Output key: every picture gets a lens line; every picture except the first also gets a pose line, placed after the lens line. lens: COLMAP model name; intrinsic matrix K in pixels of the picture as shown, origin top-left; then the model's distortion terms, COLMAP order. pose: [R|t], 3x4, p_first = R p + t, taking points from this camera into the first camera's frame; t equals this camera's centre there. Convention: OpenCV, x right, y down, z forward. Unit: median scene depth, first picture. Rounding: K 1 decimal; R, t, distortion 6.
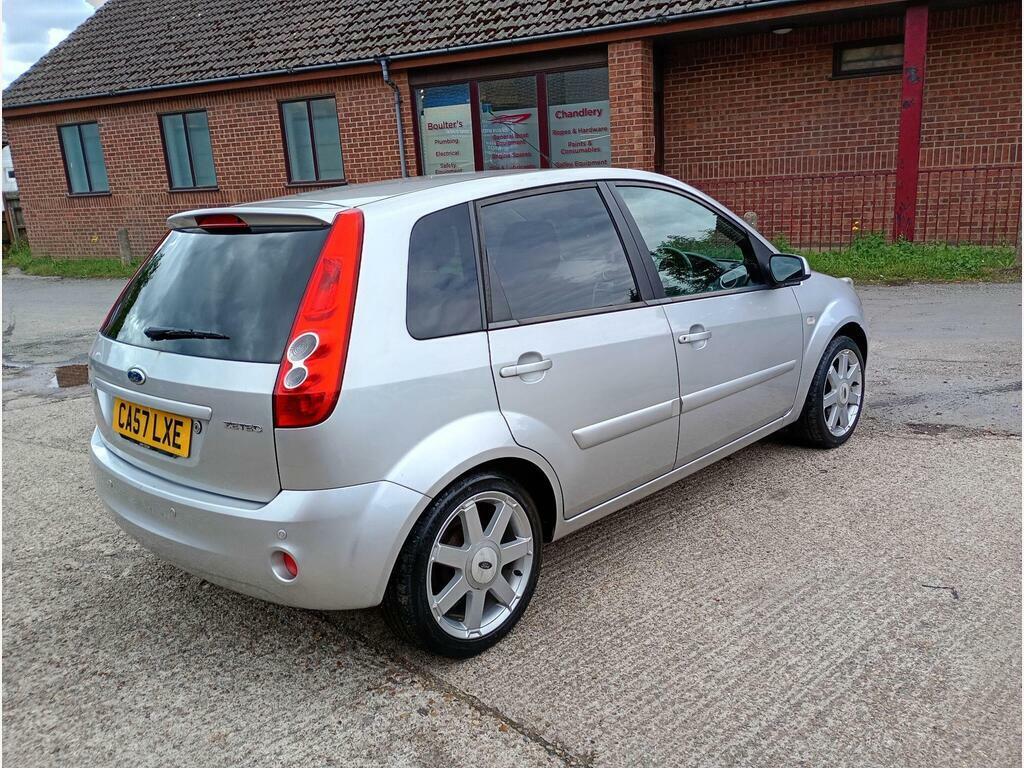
lens RADIAL K [[823.6, 0, 512.0], [0, 823.6, 384.0], [0, 0, 1]] dist [0.056637, -0.001573]
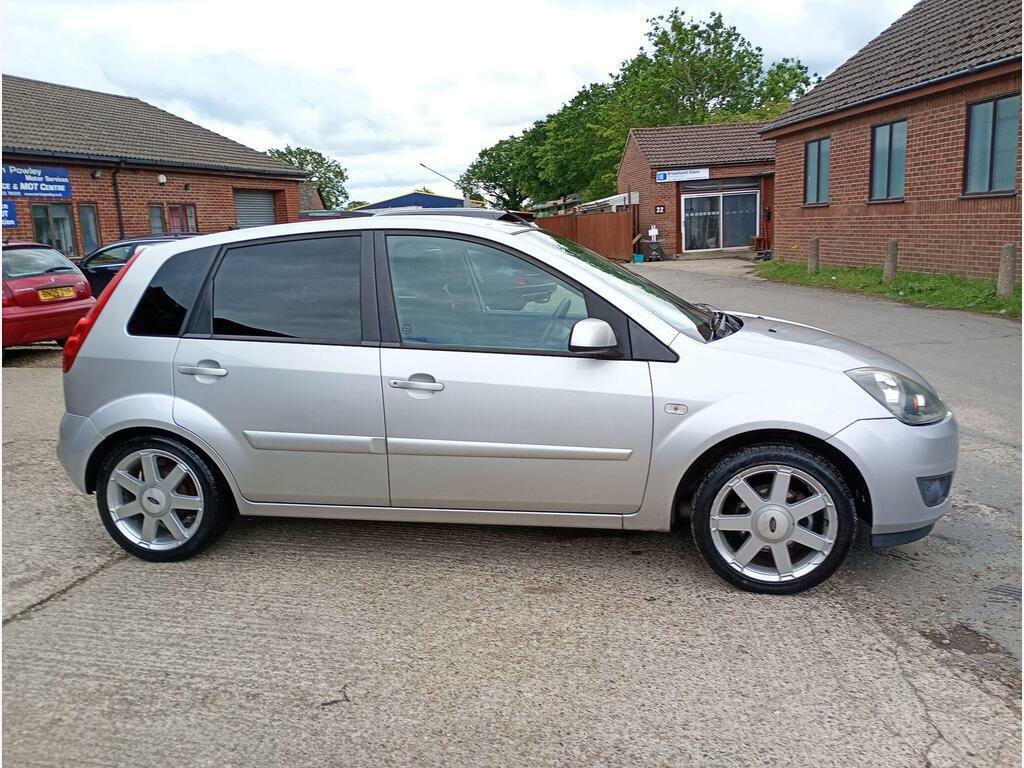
lens RADIAL K [[841.2, 0, 512.0], [0, 841.2, 384.0], [0, 0, 1]] dist [0.047989, -0.054264]
pose [[0.551223, 0.187628, -0.812988, 0.816868], [-0.192054, 0.976755, 0.095207, -0.129889], [0.811954, 0.103657, 0.574445, 0.368987]]
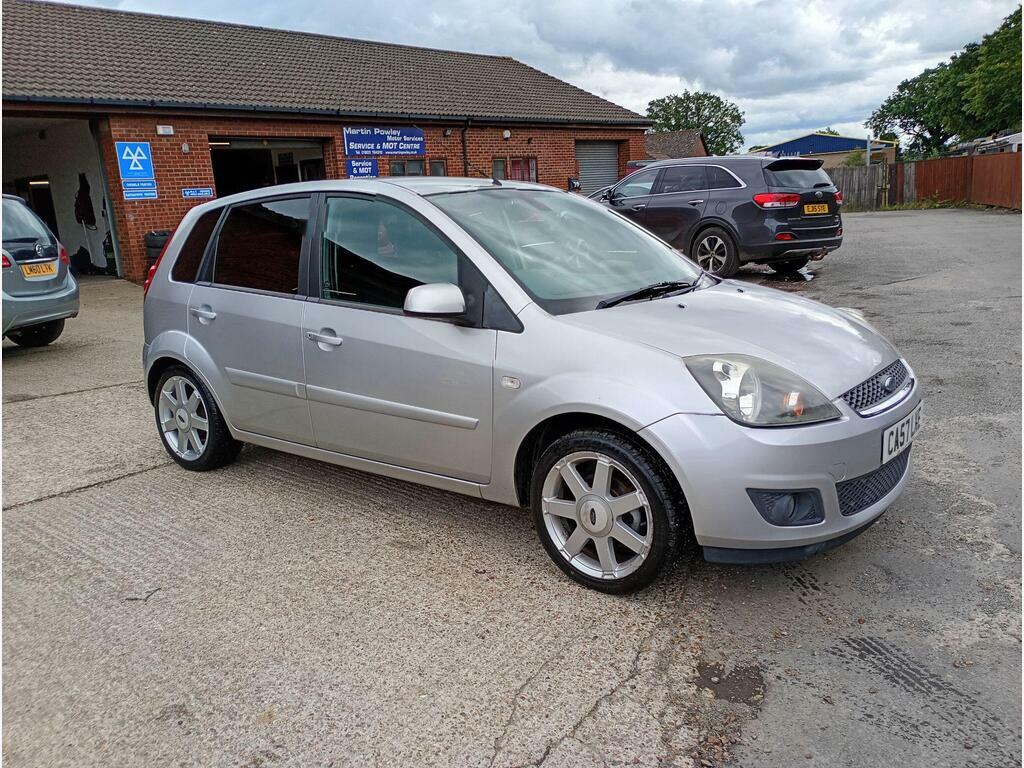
lens RADIAL K [[854.9, 0, 527.5], [0, 854.9, 380.7], [0, 0, 1]] dist [0.027939, -0.005562]
pose [[0.123185, 0.263431, -0.956781, 0.979110], [-0.195853, 0.951615, 0.236793, -0.234176], [0.972865, 0.158219, 0.168819, 0.784755]]
